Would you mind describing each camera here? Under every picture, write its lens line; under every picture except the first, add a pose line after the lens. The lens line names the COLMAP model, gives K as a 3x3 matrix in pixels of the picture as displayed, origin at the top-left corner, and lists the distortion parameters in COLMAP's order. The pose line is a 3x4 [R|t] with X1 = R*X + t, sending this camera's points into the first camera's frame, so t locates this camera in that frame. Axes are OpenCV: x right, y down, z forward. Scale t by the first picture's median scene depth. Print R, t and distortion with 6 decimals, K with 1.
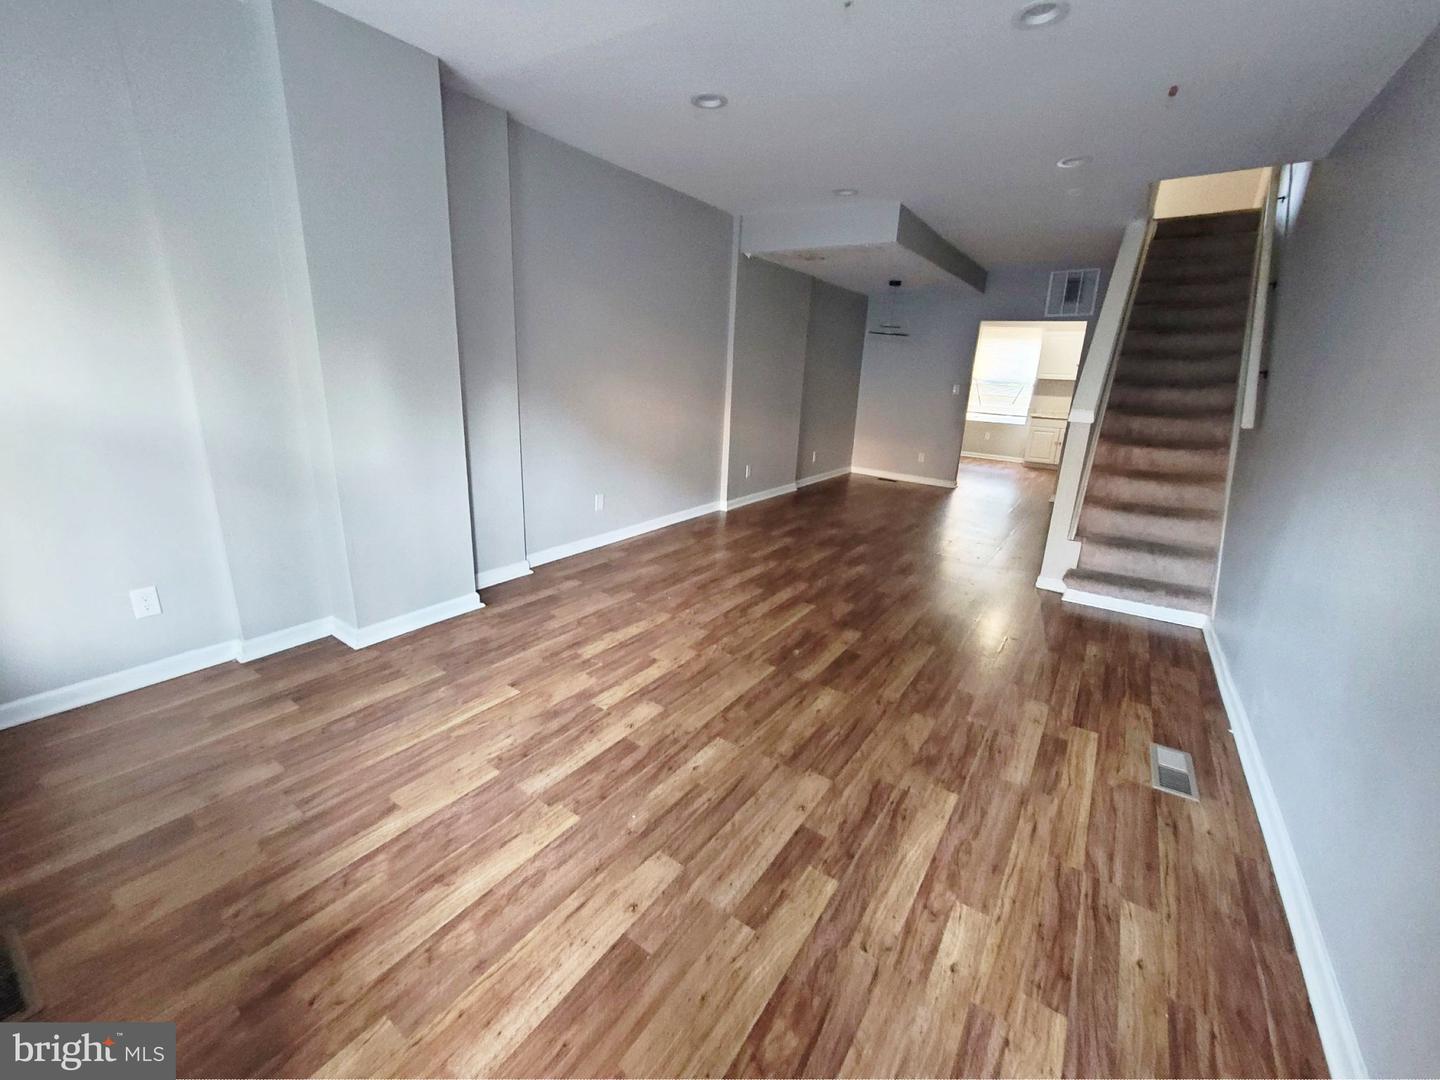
lens RADIAL K [[588.6, 0, 716.0], [0, 588.6, 538.6], [0, 0, 1]] dist [-0.000156, 0.000046]
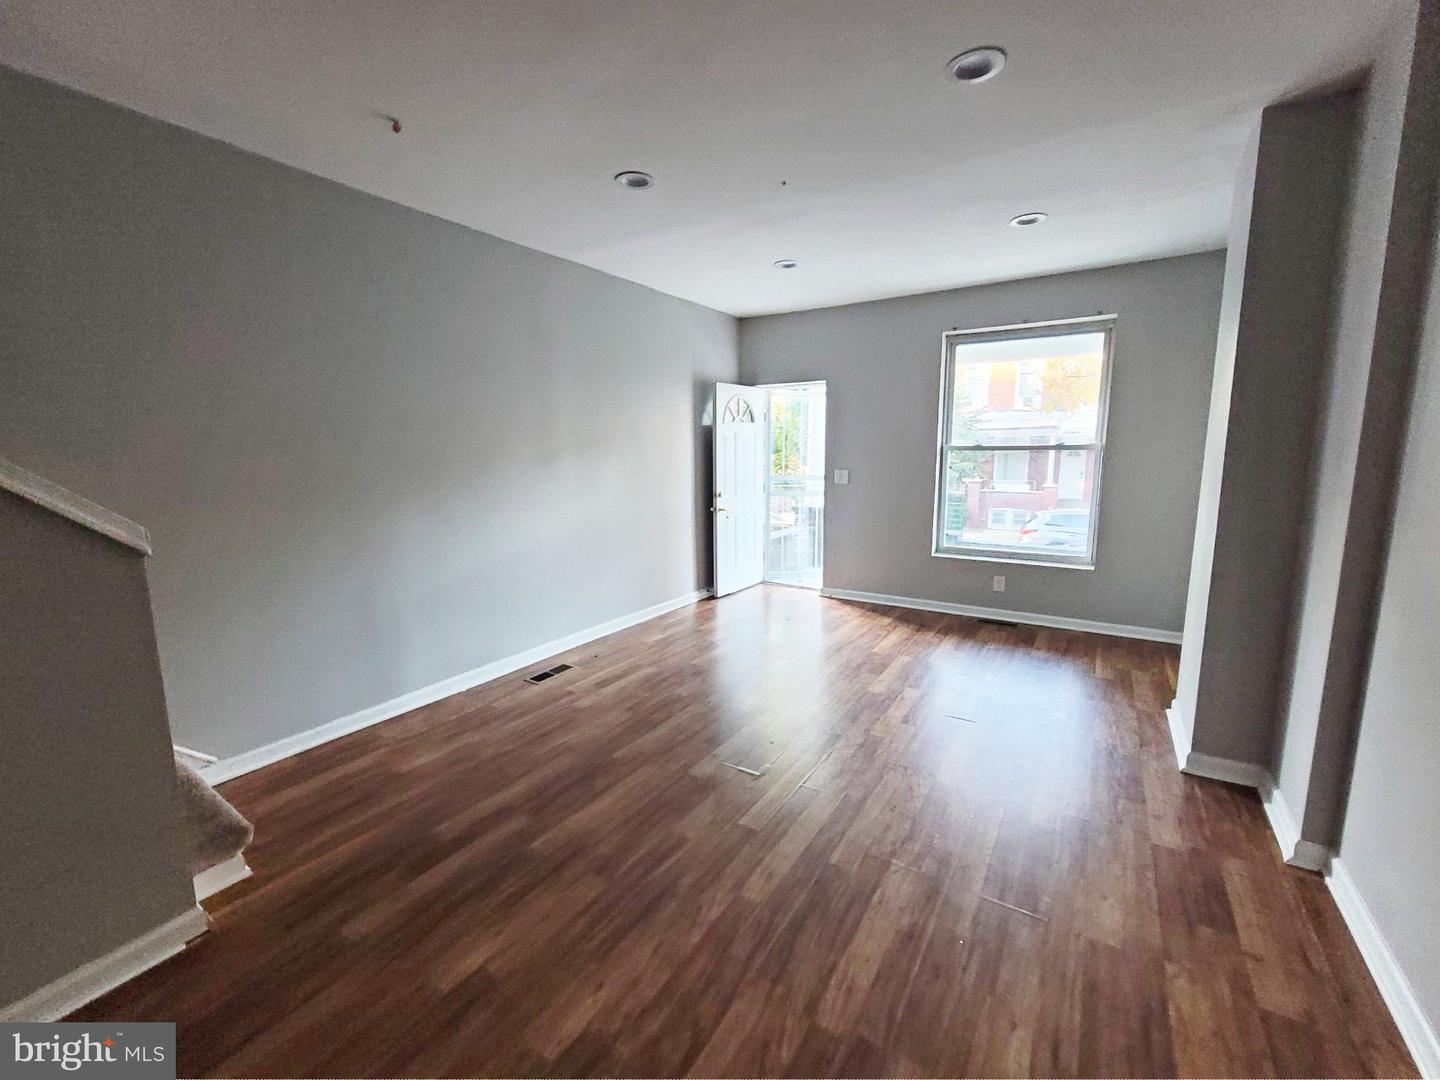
lens RADIAL K [[588.6, 0, 716.0], [0, 588.6, 538.6], [0, 0, 1]] dist [-0.000156, 0.000046]
pose [[-0.999102, -0.029255, -0.030649, 0.334932], [-0.039552, 0.903383, 0.427006, -0.640707], [0.015196, 0.427835, -0.903729, 2.175282]]
